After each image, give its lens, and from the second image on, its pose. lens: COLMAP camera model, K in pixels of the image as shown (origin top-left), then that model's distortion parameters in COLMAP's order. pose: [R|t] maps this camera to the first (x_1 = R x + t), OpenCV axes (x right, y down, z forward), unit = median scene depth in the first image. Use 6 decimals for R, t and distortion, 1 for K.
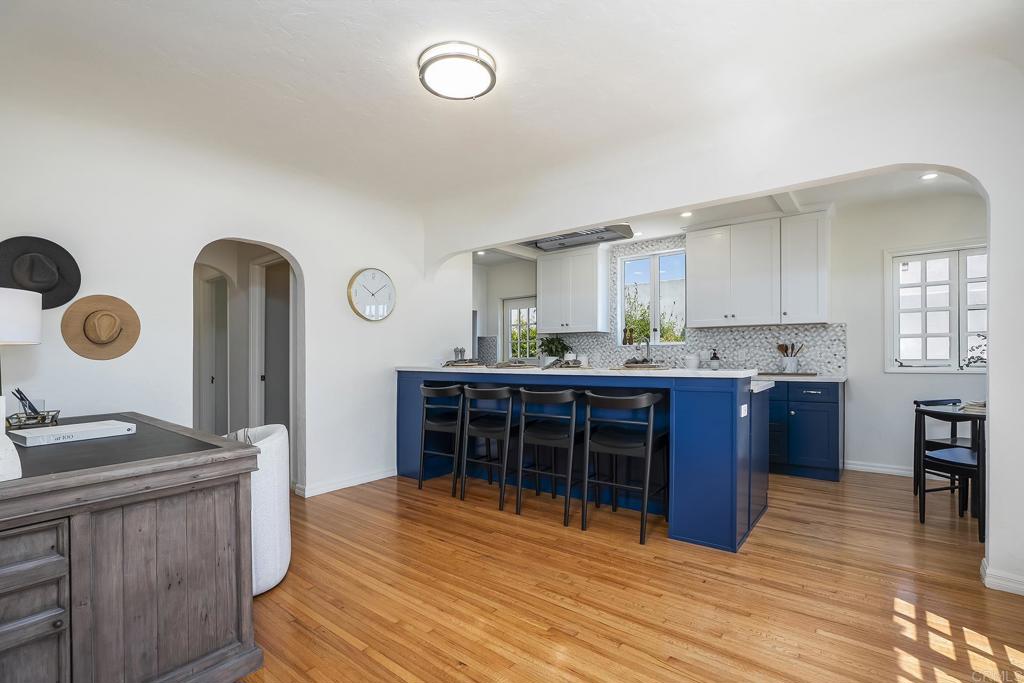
lens RADIAL K [[463.2, 0, 508.4], [0, 463.2, 357.6], [0, 0, 1]] dist [-0.010566, 0.000002]
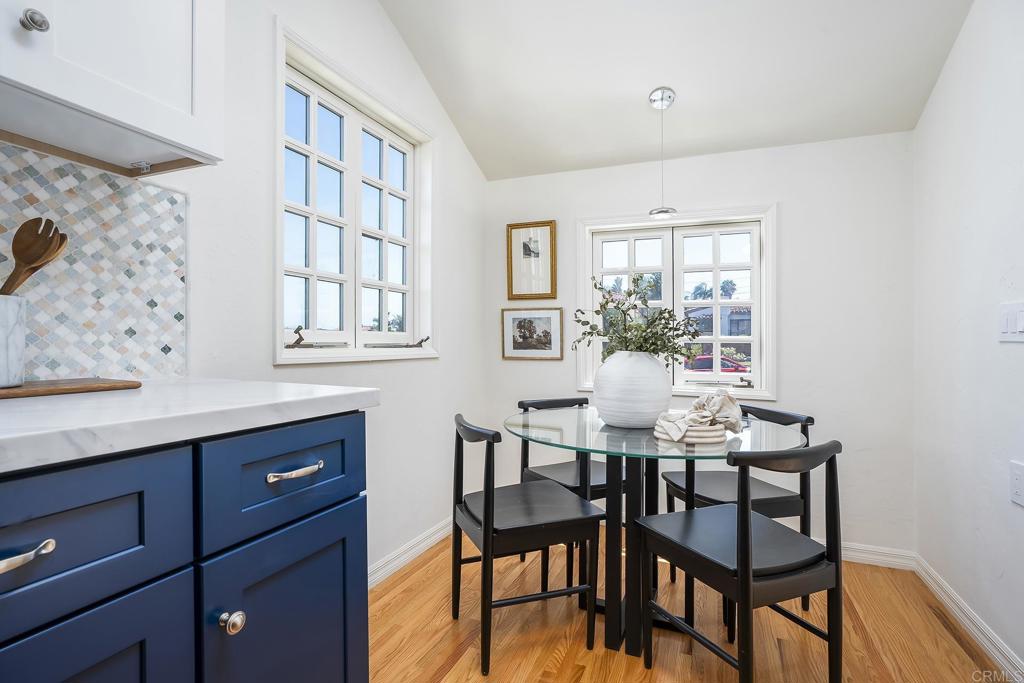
lens RADIAL K [[493.5, 0, 508.4], [0, 493.5, 337.7], [0, 0, 1]] dist [-0.003059, 0.000073]
pose [[-0.271013, 0.018584, 0.962396, 0.380619], [-0.003921, 0.999784, -0.020410, 0.018002], [-0.962568, -0.009304, -0.270881, 0.867196]]
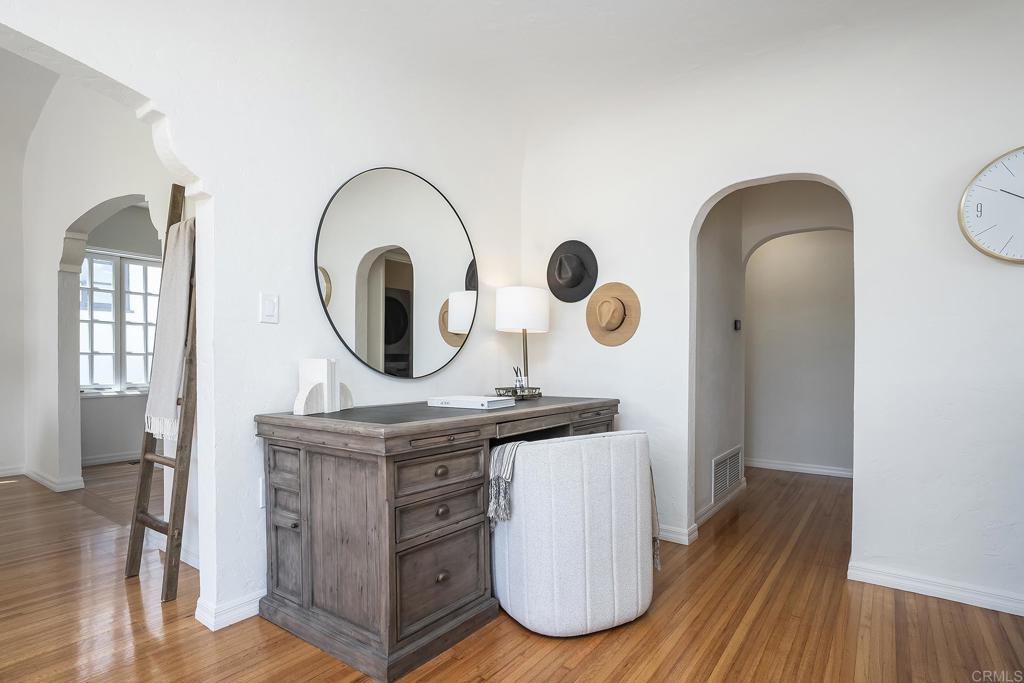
lens RADIAL K [[515.4, 0, 534.5], [0, 515.4, 381.7], [0, 0, 1]] dist [-0.026161, 0.000288]
pose [[0.077350, 0.045641, -0.995959, 0.160168], [-0.016384, 0.998875, 0.044502, 0.022349], [0.996869, 0.012875, 0.078010, 0.456648]]
